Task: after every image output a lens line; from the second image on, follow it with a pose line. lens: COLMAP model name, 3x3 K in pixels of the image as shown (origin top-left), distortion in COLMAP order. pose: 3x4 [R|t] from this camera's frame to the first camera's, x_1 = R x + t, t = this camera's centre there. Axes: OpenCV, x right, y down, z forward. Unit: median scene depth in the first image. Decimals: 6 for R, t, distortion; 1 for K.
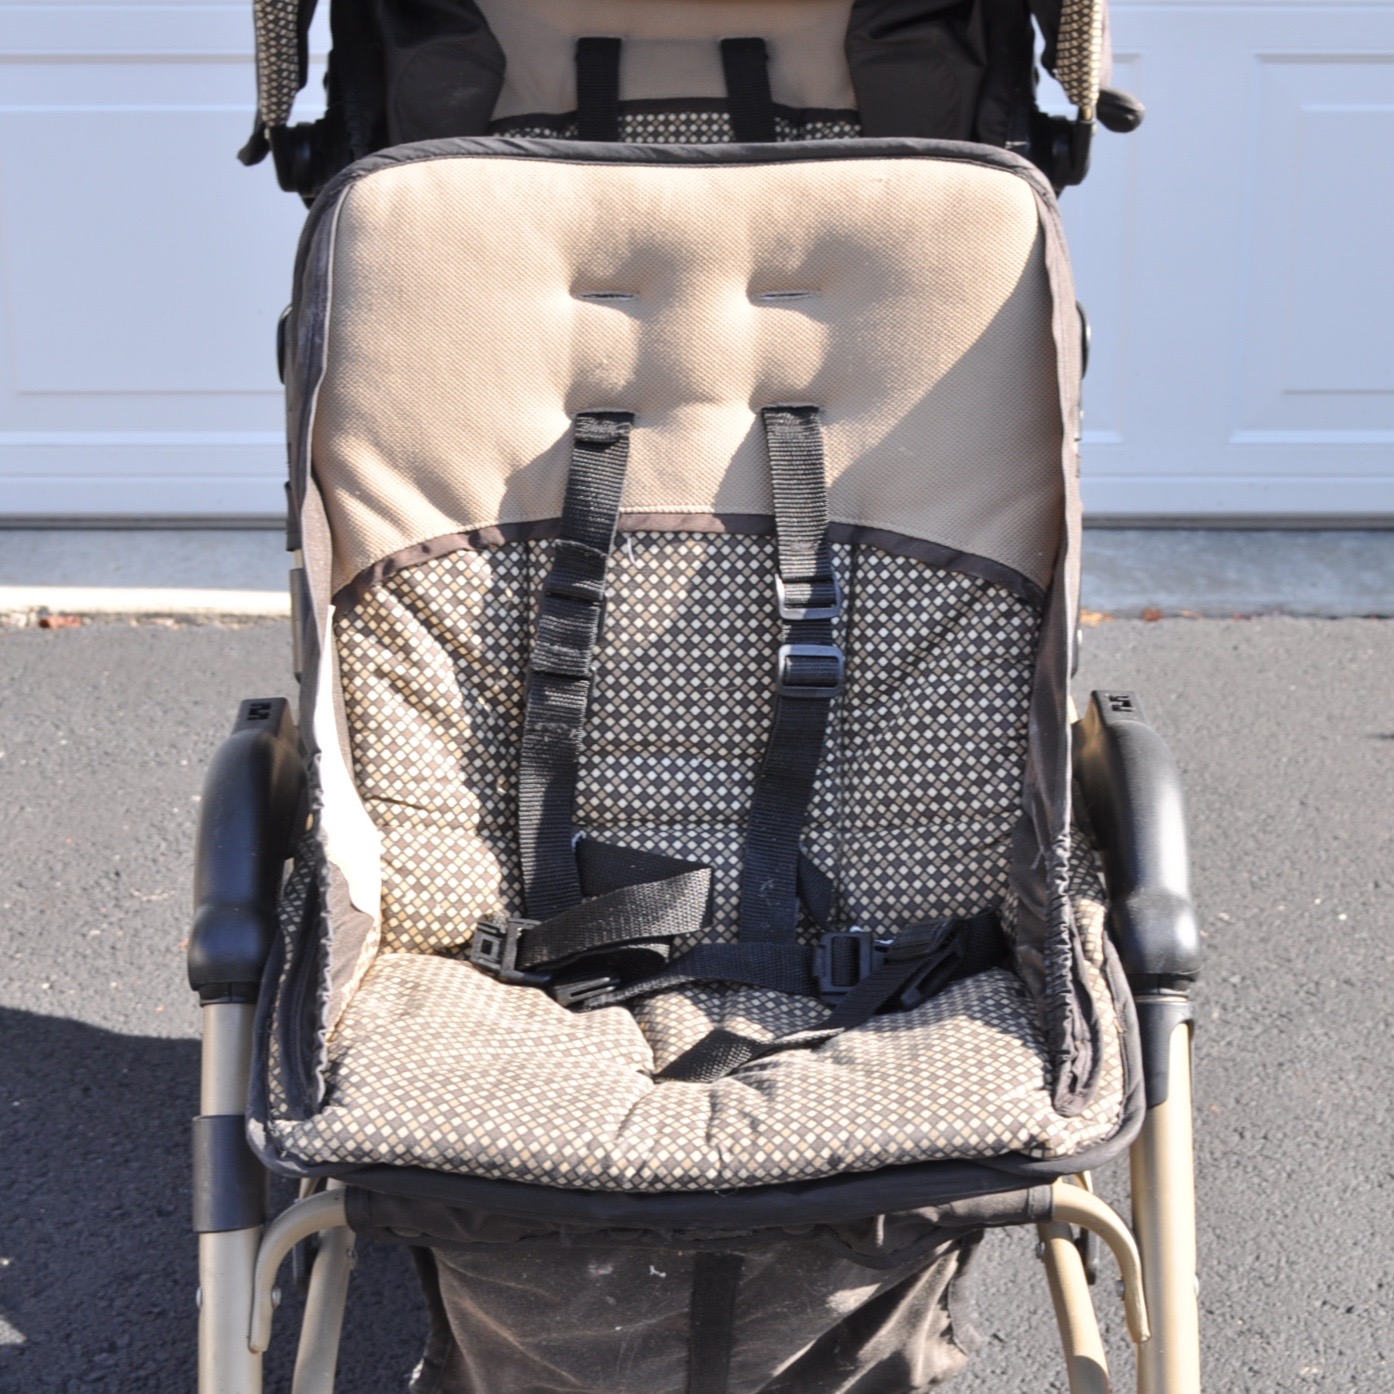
lens RADIAL K [[3158.1, 0, 709.5], [0, 3158.1, 696.0], [0, 0, 1]] dist [-0.016238, 0.000000]
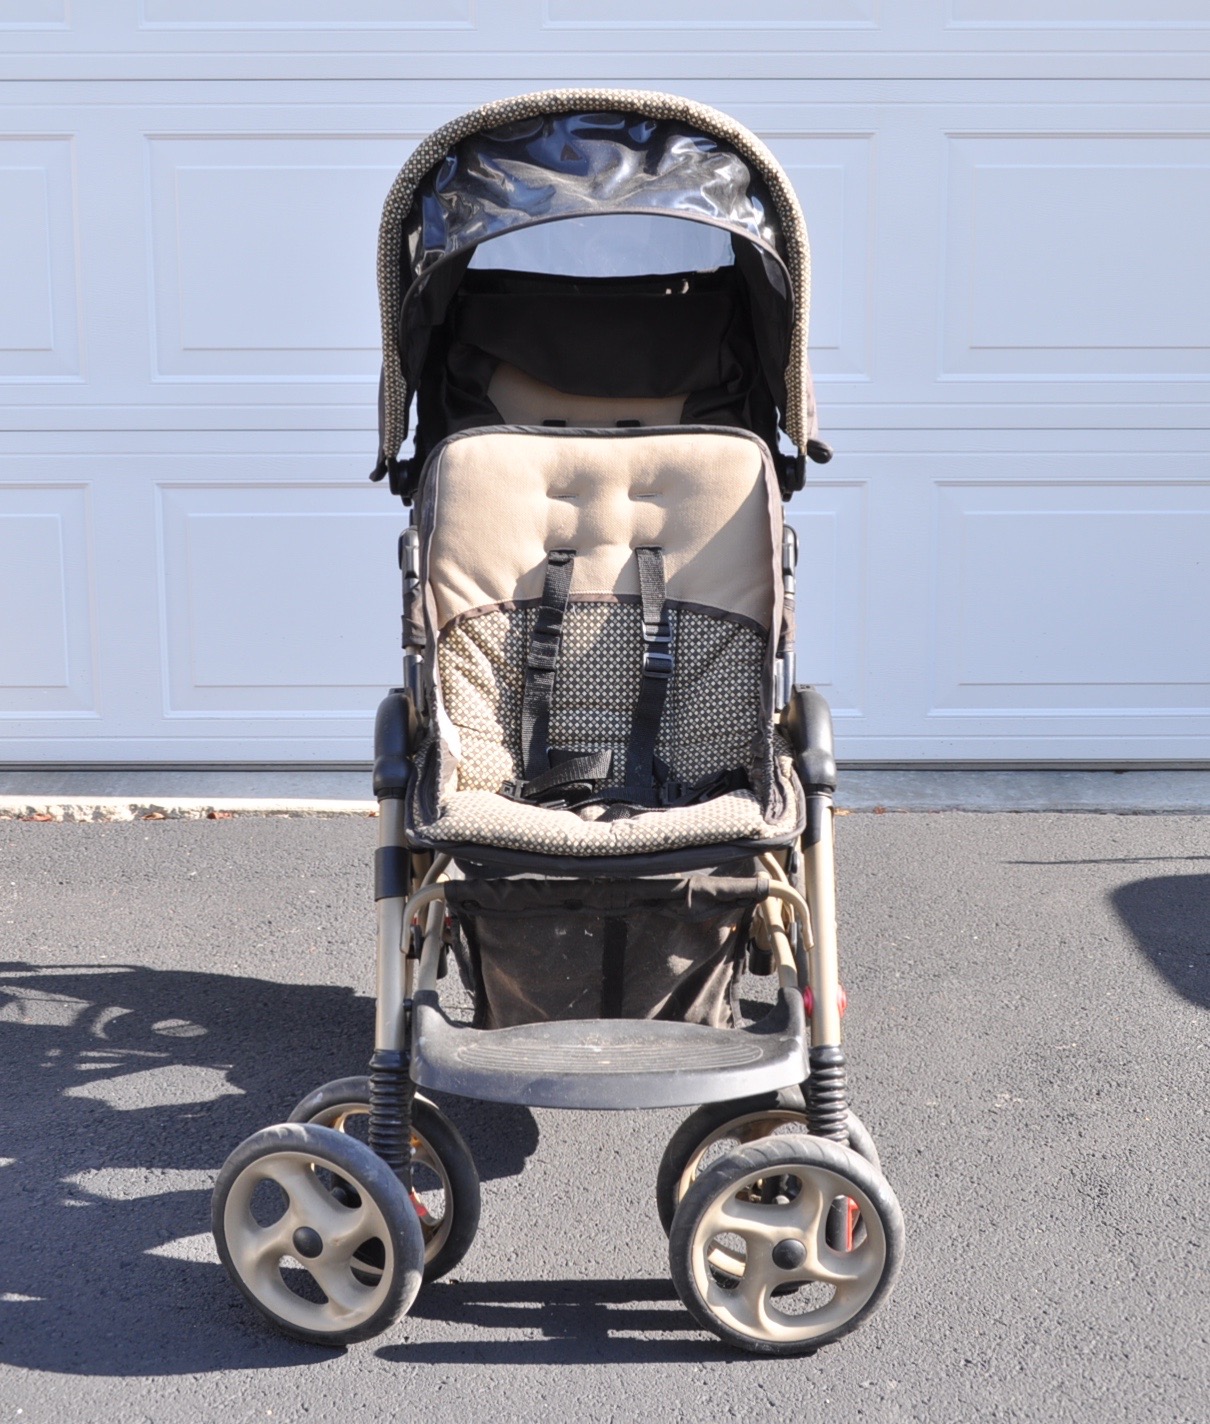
lens RADIAL K [[2501.3, 0, 594.2], [0, 2501.3, 705.4], [0, 0, 1]] dist [-0.025702, 0.000000]
pose [[0.999971, -0.001410, -0.007428, 0.001123], [0.000181, 0.986648, -0.162870, 0.294523], [0.007559, 0.162864, 0.986620, -0.671490]]
